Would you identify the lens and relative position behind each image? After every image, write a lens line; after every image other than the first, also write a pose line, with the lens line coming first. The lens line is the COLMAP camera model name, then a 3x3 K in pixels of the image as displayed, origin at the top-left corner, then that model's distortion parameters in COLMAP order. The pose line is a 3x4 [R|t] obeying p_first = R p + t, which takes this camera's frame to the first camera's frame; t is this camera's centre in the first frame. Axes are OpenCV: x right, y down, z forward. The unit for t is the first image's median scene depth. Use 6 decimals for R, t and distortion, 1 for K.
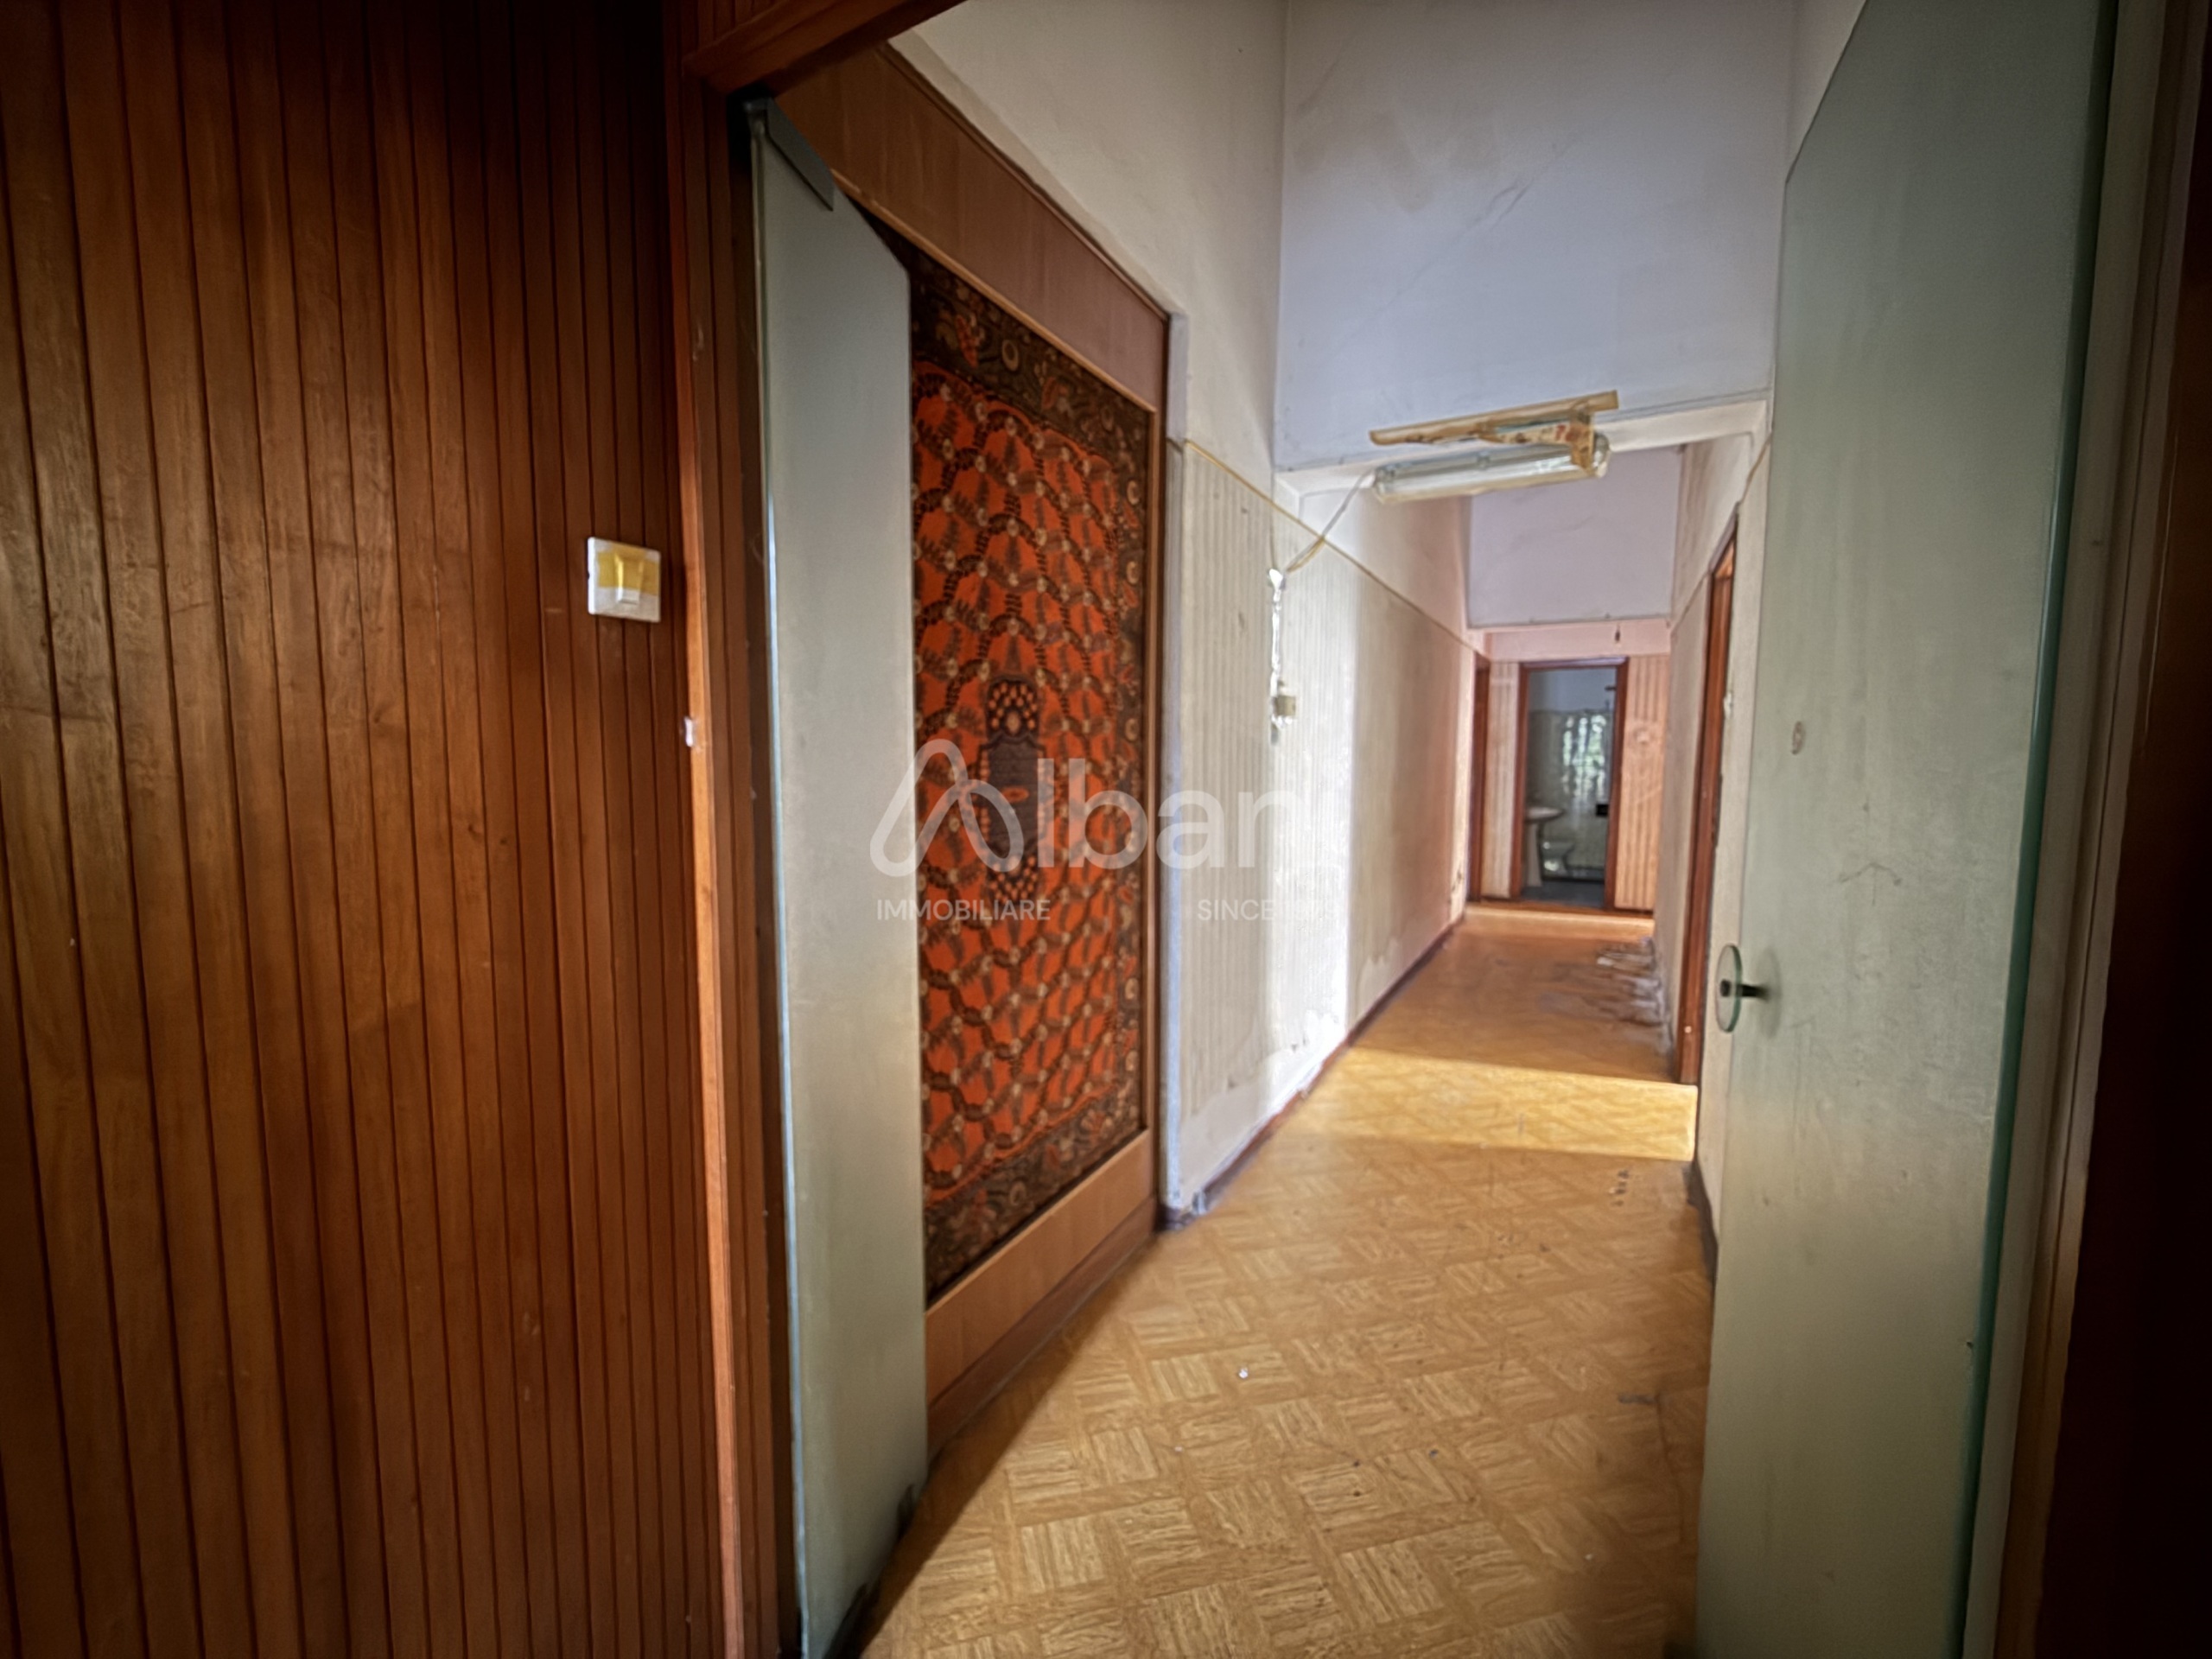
lens RADIAL K [[876.7, 0, 1116.3], [0, 876.7, 829.1], [0, 0, 1]] dist [-0.000120, 0.000388]
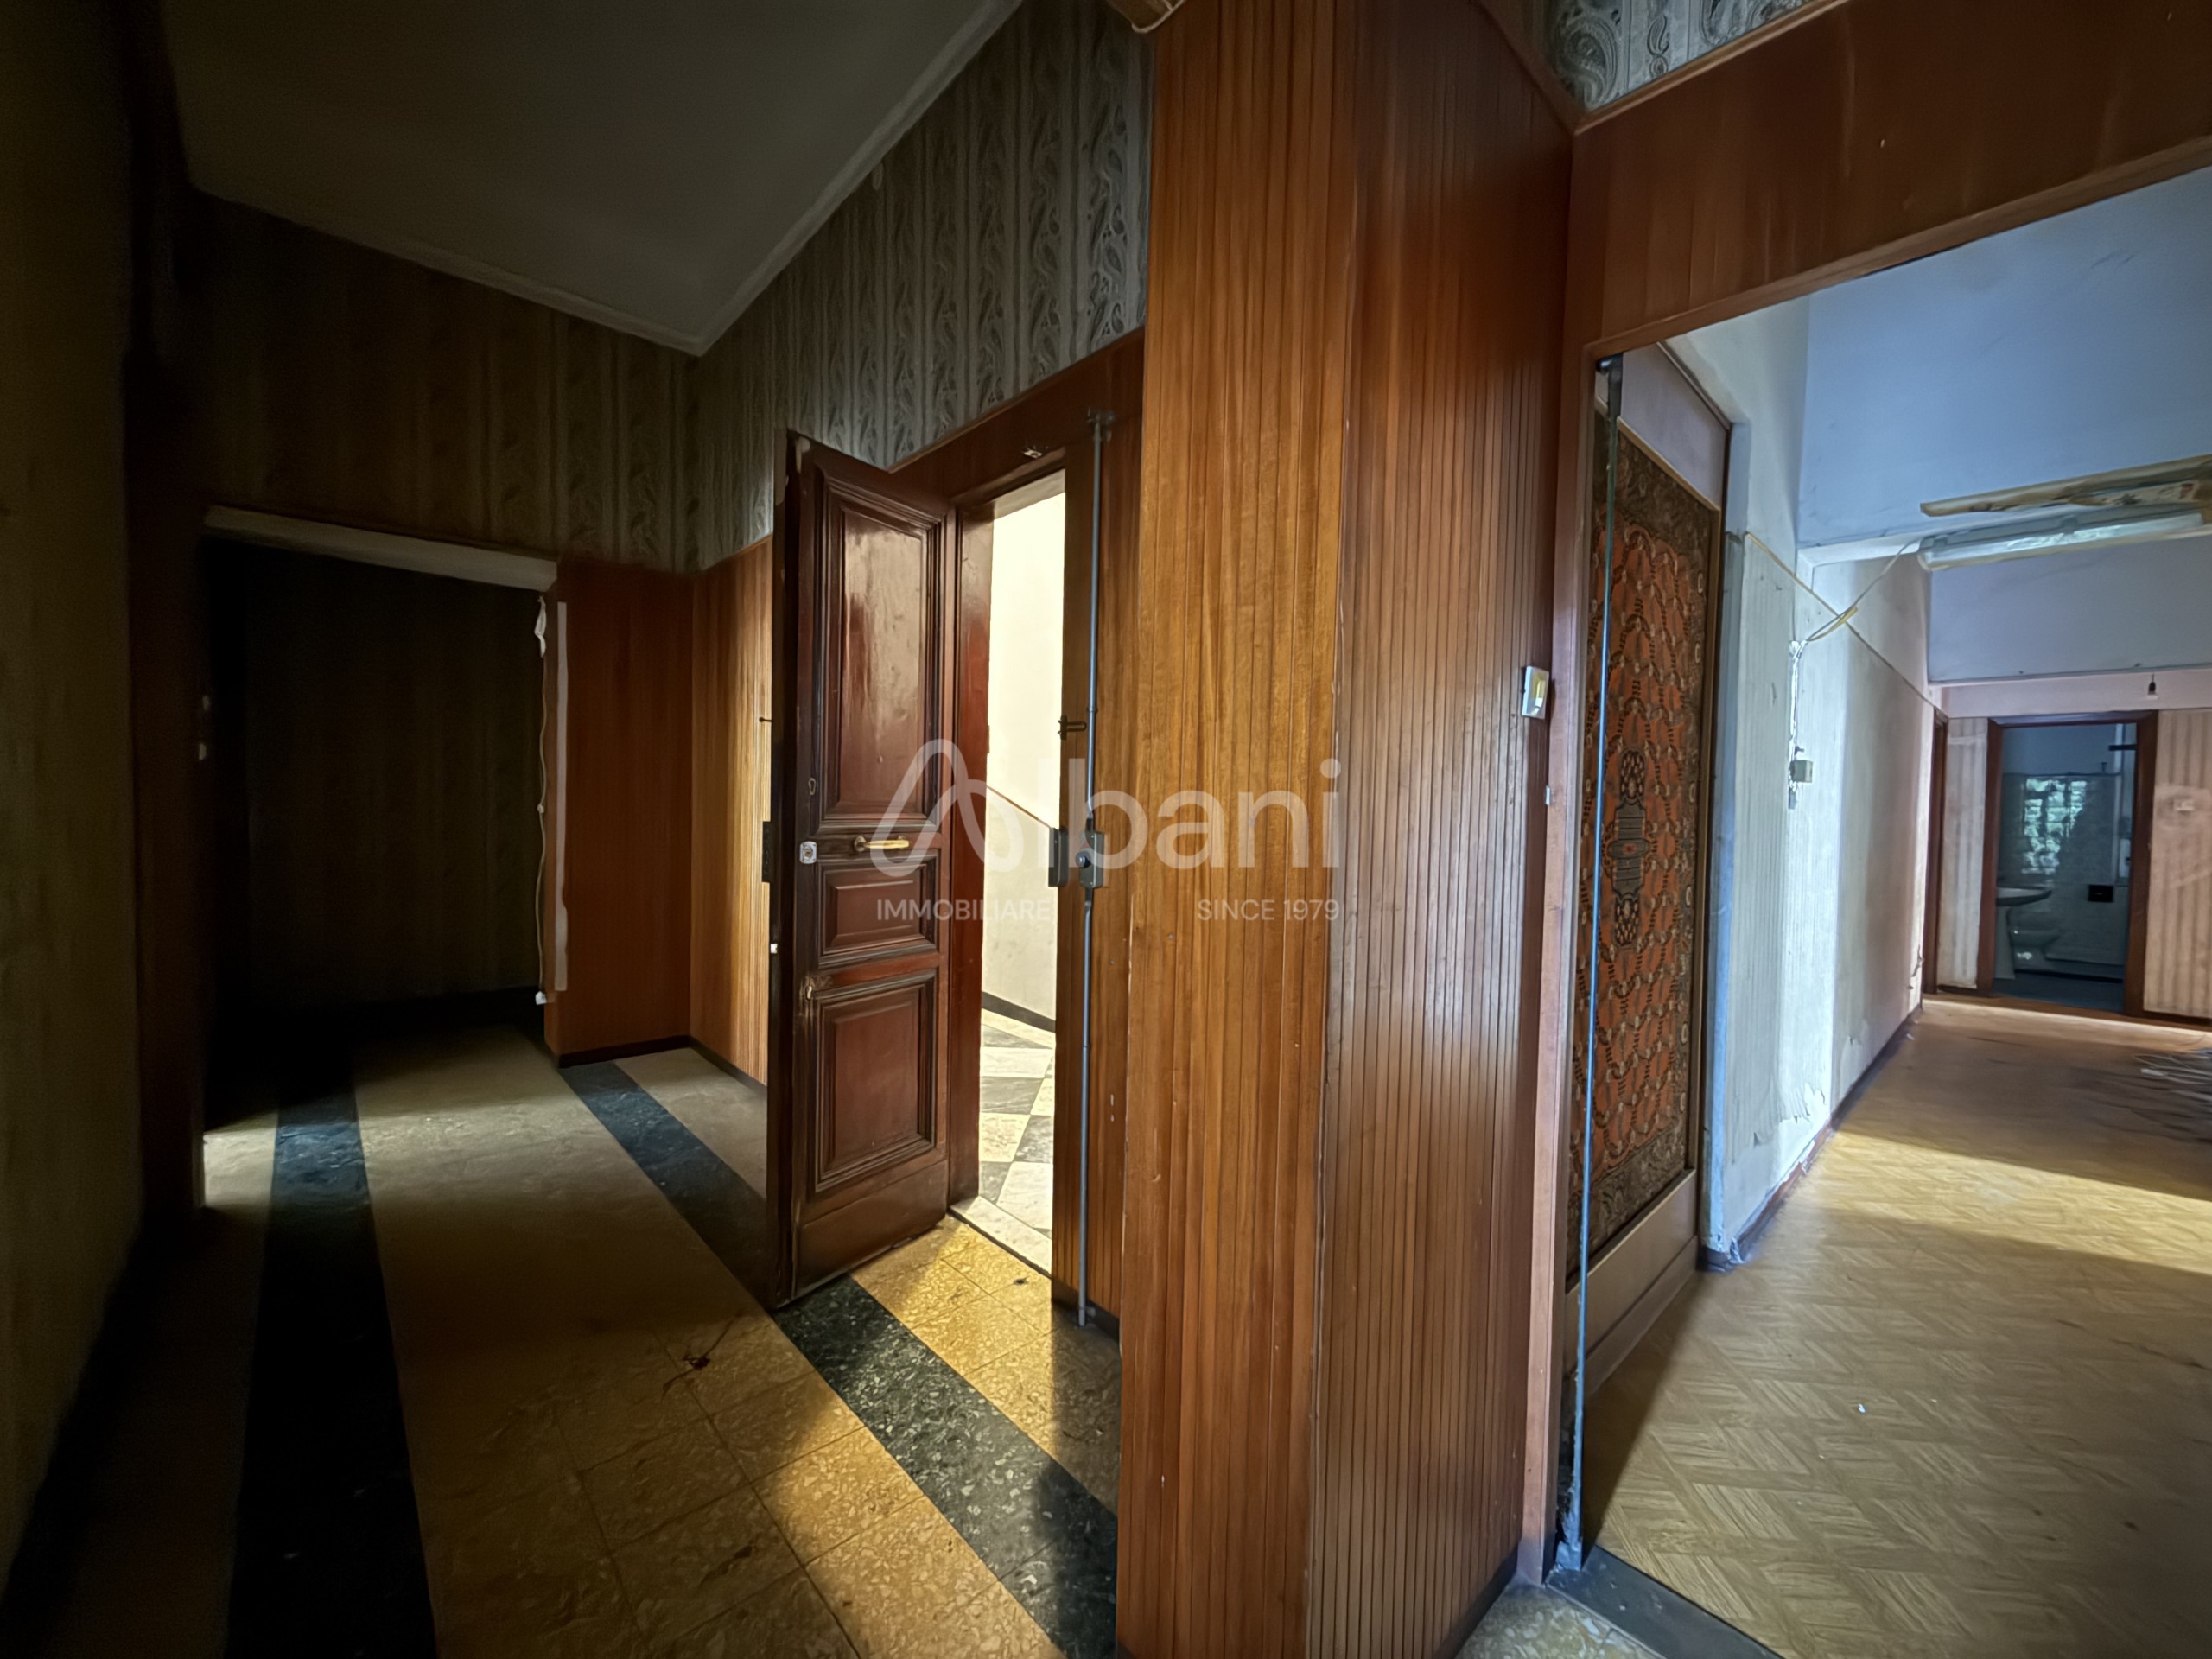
lens RADIAL K [[876.7, 0, 1103.2], [0, 876.7, 830.7], [0, 0, 1]] dist [-0.000120, 0.000388]
pose [[0.953642, 0.023205, -0.300049, -0.266700], [-0.042576, 0.997398, -0.058182, 0.020997], [0.297918, 0.068260, 0.952148, -0.198718]]
